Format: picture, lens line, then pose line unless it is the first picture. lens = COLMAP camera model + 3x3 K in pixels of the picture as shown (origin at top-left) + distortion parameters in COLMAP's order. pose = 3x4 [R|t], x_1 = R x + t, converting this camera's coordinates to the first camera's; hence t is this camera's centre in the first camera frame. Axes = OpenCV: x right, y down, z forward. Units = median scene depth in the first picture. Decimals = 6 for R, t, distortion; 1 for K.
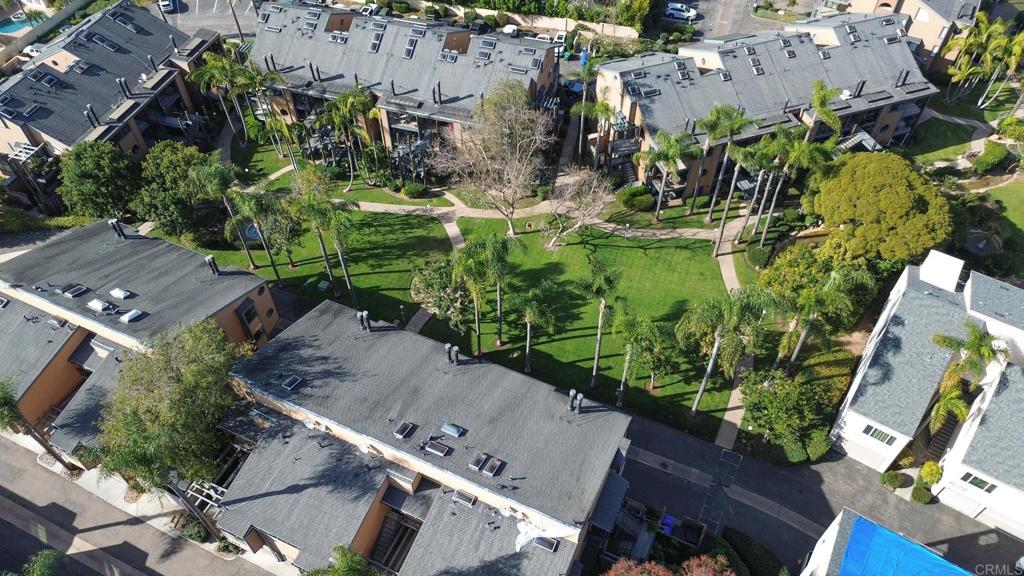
lens RADIAL K [[730.9, 0, 512.0], [0, 730.9, 288.0], [0, 0, 1]] dist [0.086869, -0.100120]
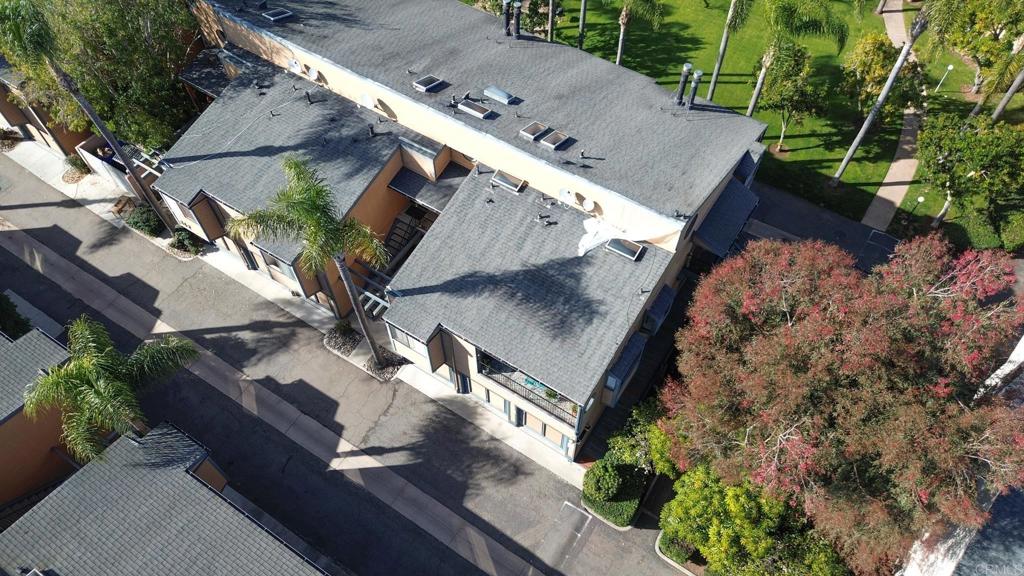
lens RADIAL K [[730.9, 0, 512.0], [0, 730.9, 288.0], [0, 0, 1]] dist [0.086869, -0.100120]
pose [[0.990537, 0.112370, -0.078797, 0.001689], [-0.101886, 0.986737, 0.126367, 0.273628], [0.091952, -0.117143, 0.988849, 0.308242]]
